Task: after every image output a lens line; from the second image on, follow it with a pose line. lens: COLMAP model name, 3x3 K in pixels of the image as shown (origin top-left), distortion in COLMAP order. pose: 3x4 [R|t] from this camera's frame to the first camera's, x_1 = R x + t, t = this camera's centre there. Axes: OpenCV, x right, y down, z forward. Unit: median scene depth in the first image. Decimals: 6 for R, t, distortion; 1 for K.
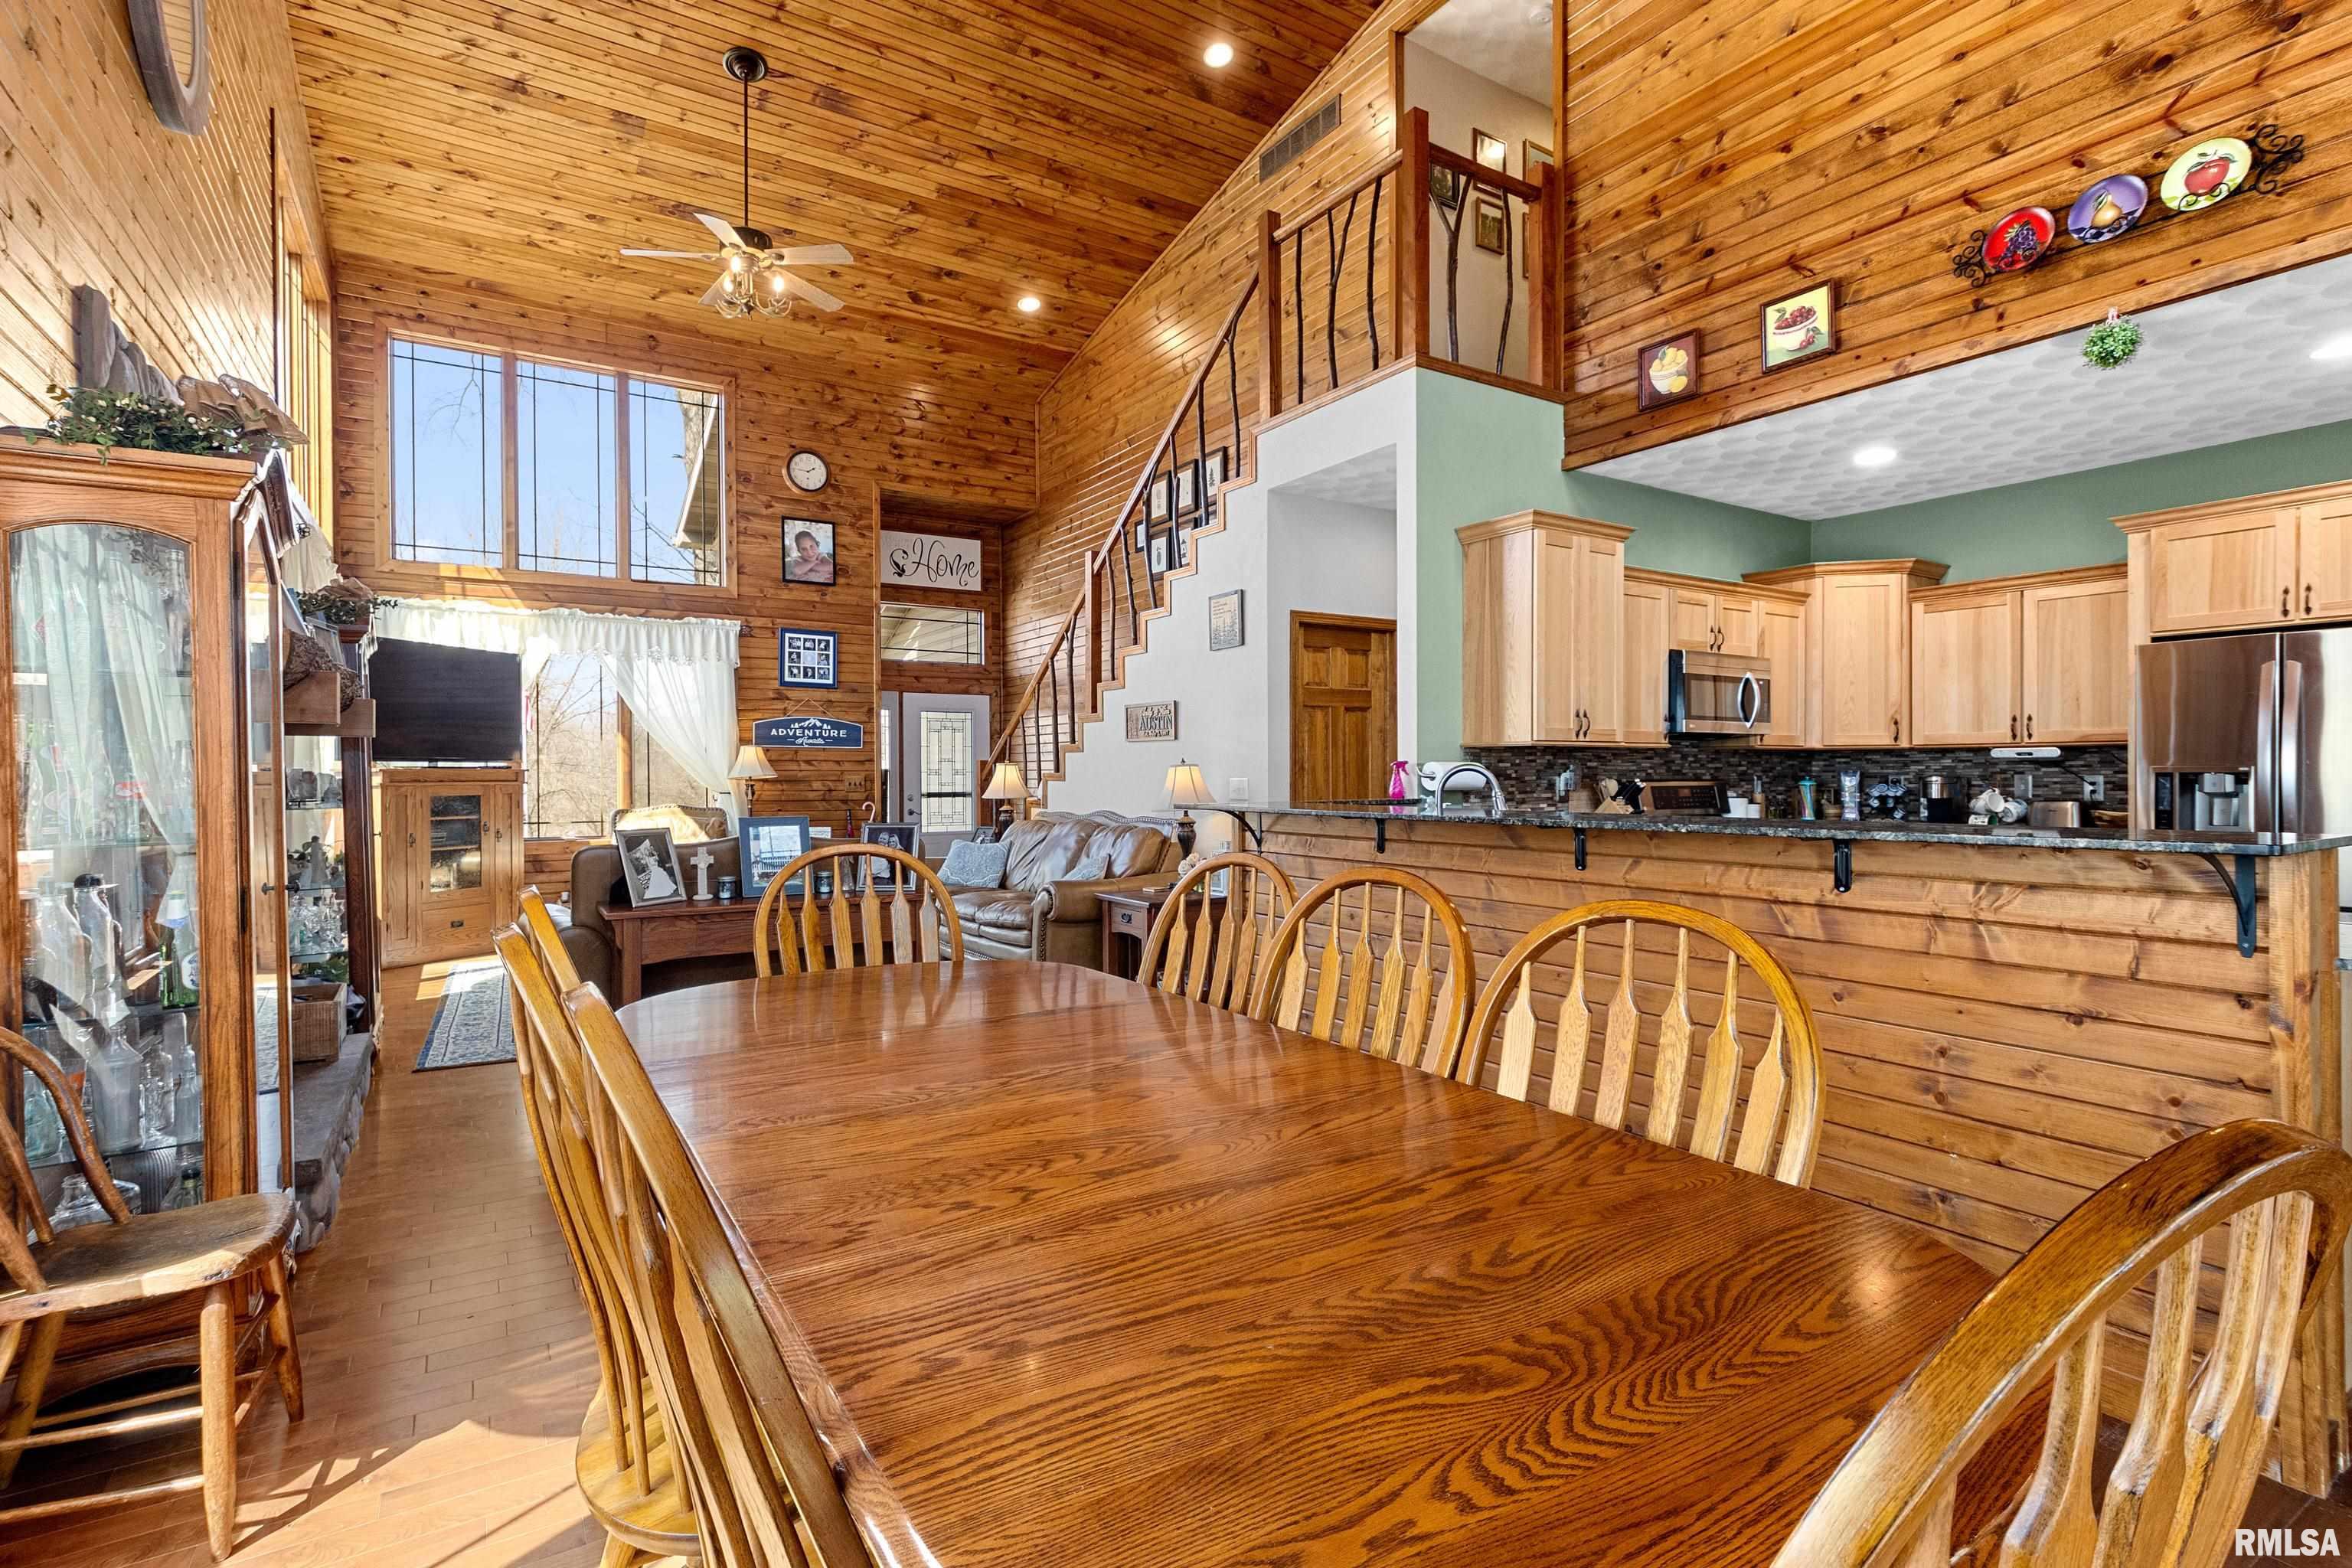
lens RADIAL K [[1091.7, 0, 1187.0], [0, 1091.7, 770.7], [0, 0, 1]] dist [-0.002377, -0.006694]
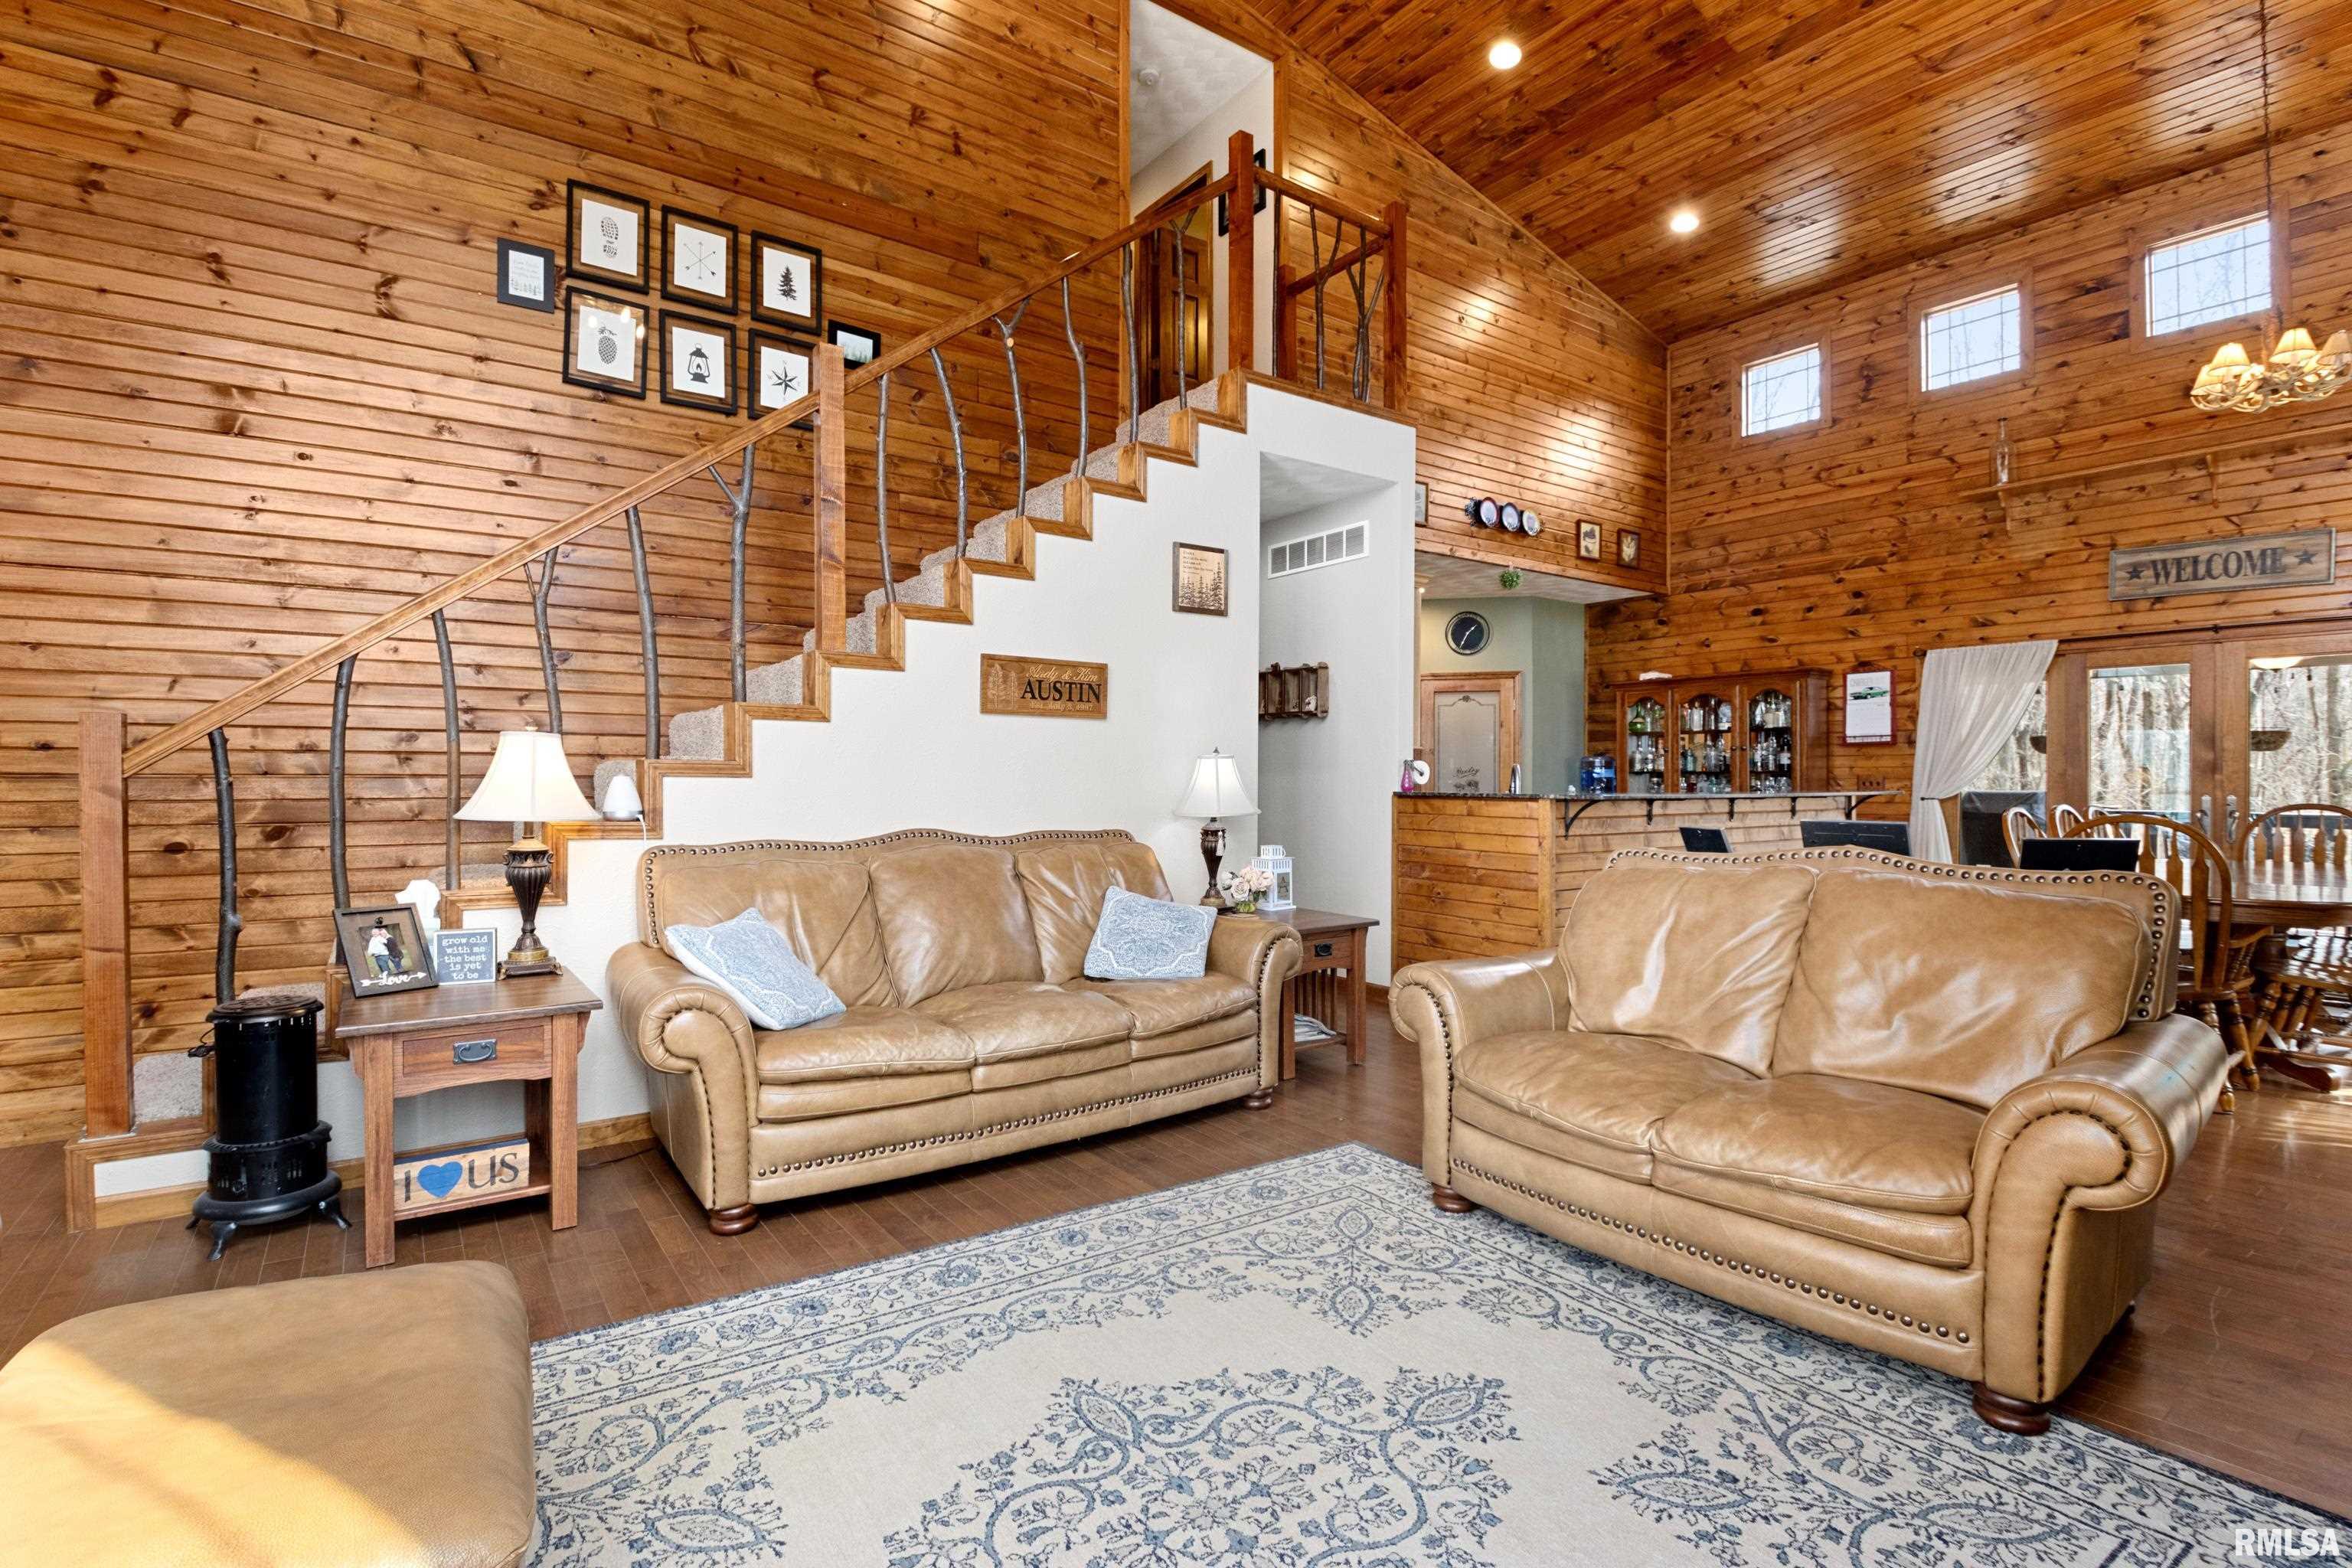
lens RADIAL K [[1091.7, 0, 1151.1], [0, 1091.7, 791.7], [0, 0, 1]] dist [-0.002377, -0.006694]
pose [[-0.049419, -0.010574, 0.998722, -0.800320], [-0.002972, 0.999941, 0.010440, 0.010929], [-0.998774, -0.002453, -0.049447, 1.108164]]
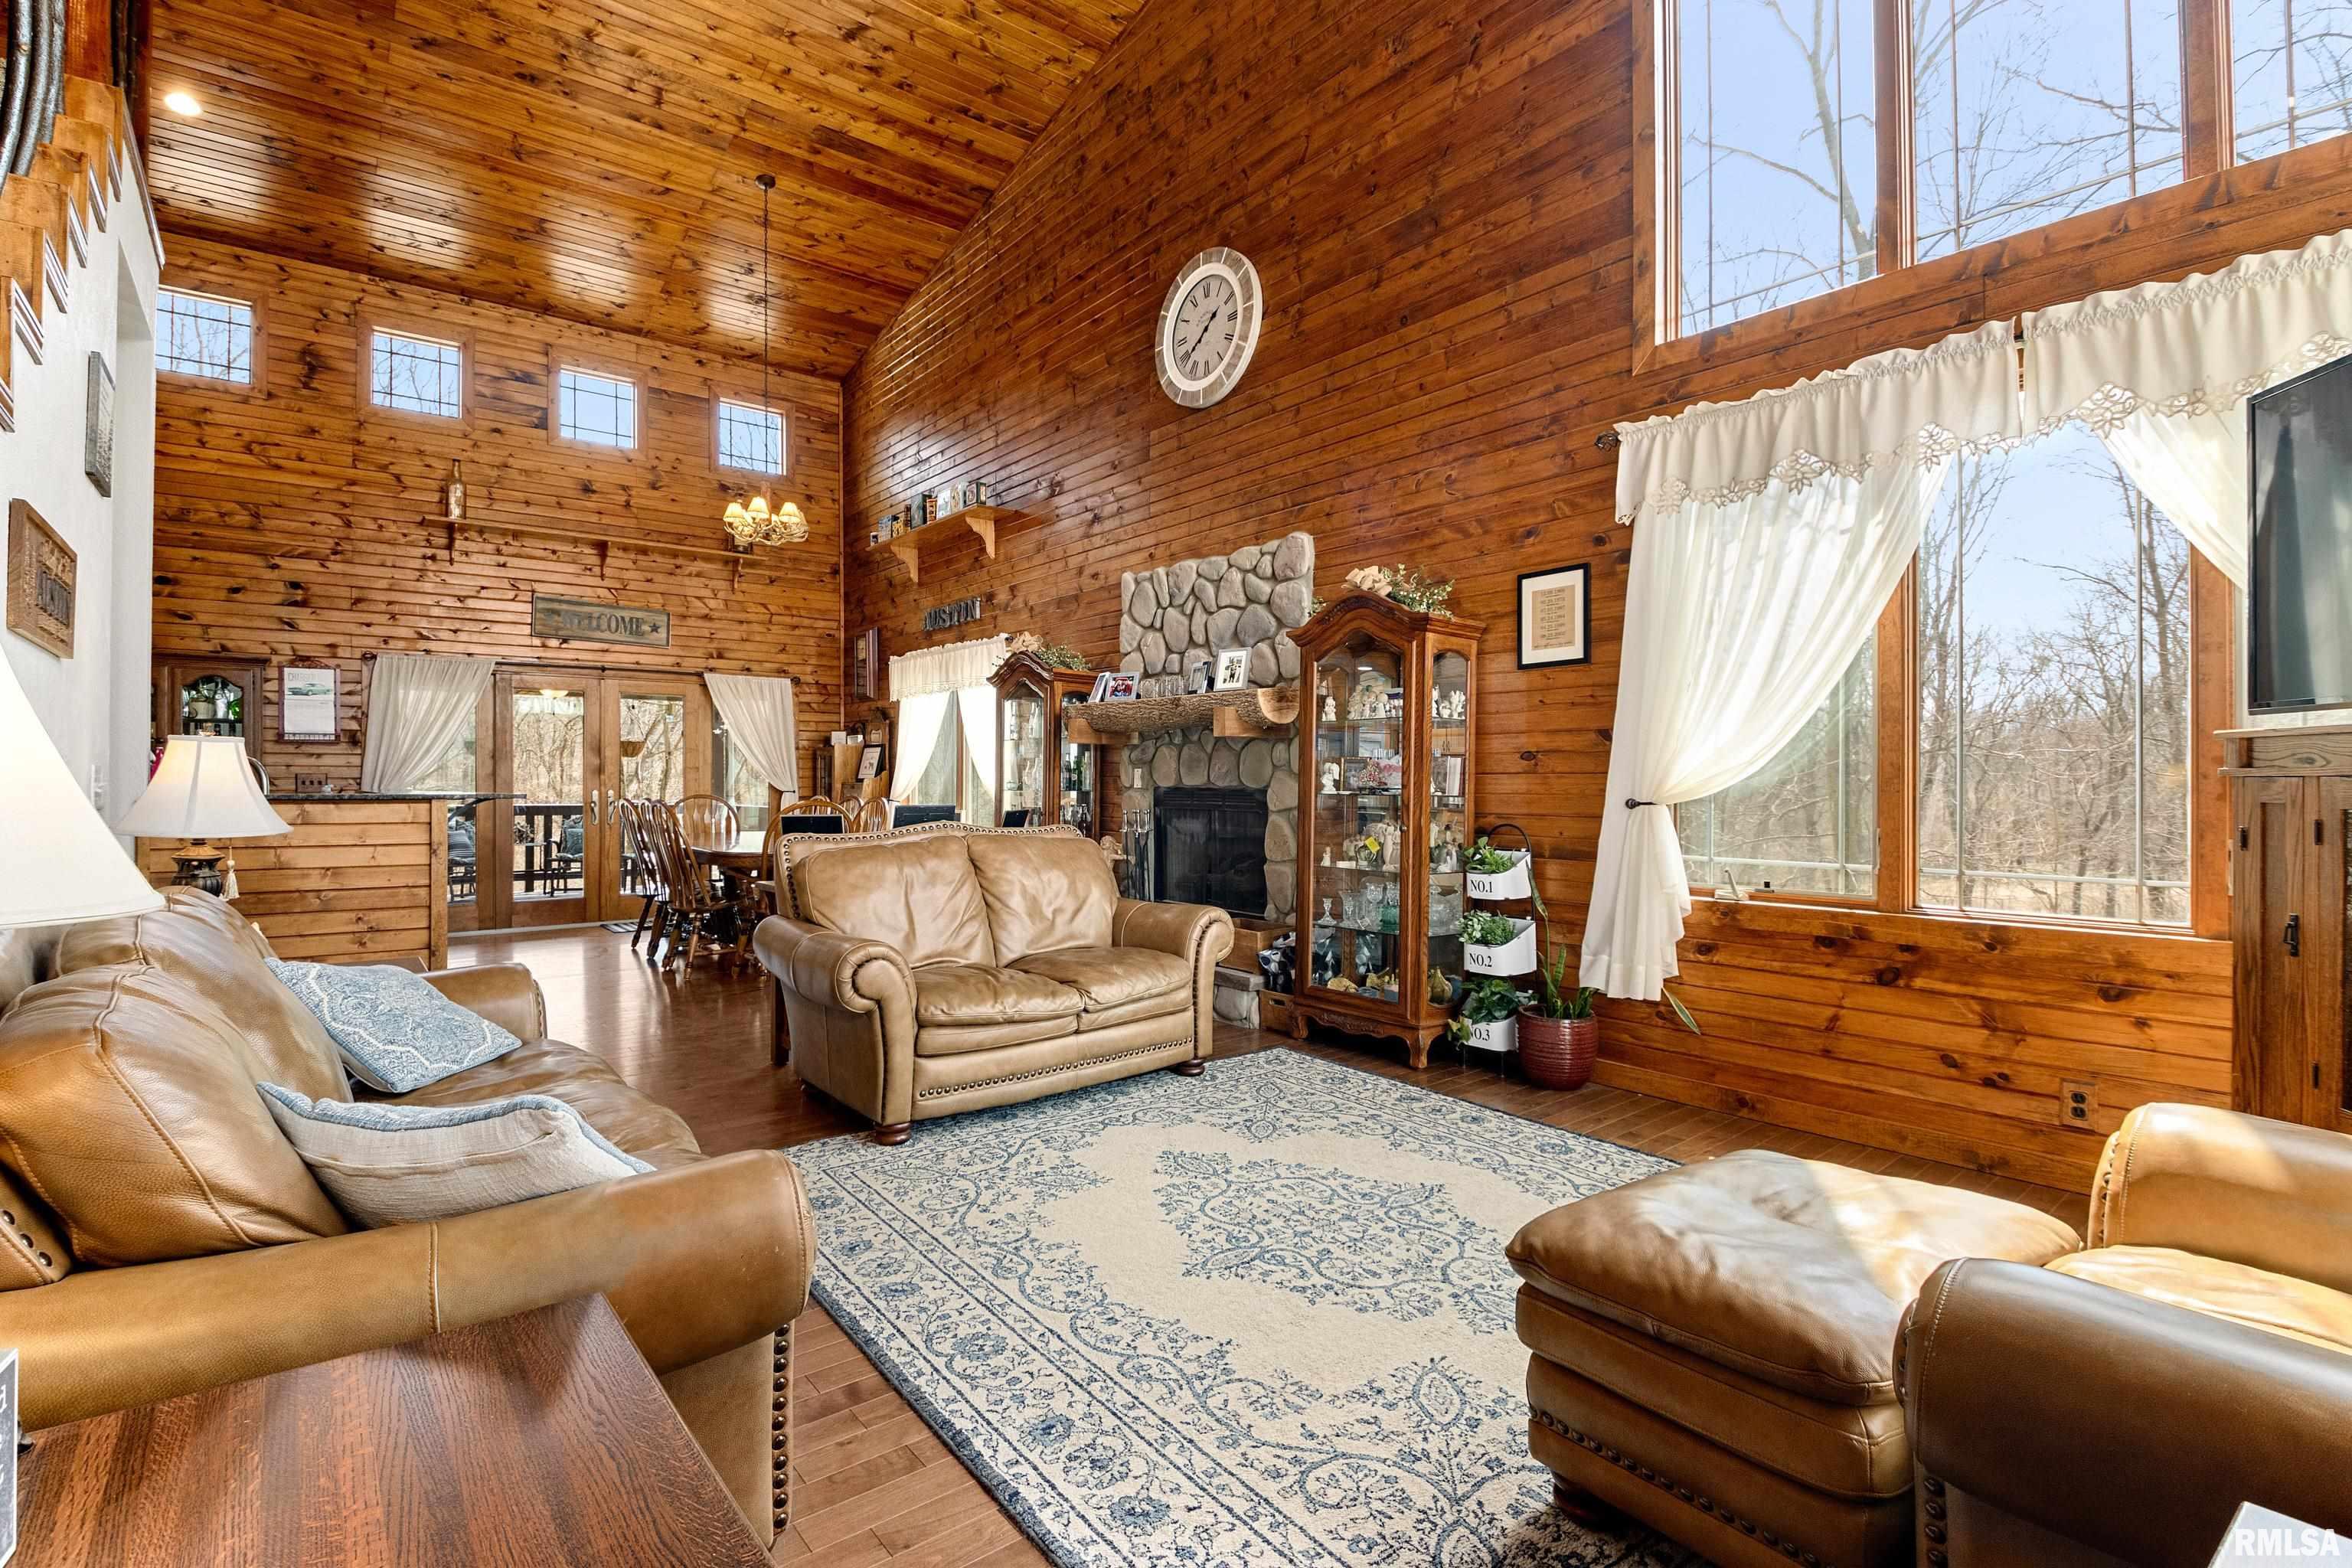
lens RADIAL K [[1091.7, 0, 1167.1], [0, 1091.7, 782.6], [0, 0, 1]] dist [-0.002377, -0.006694]
pose [[-0.993497, 0.002533, -0.113832, -0.370470], [0.002710, 0.999995, -0.001401, 0.016049], [0.113828, -0.001700, -0.993499, 1.560150]]
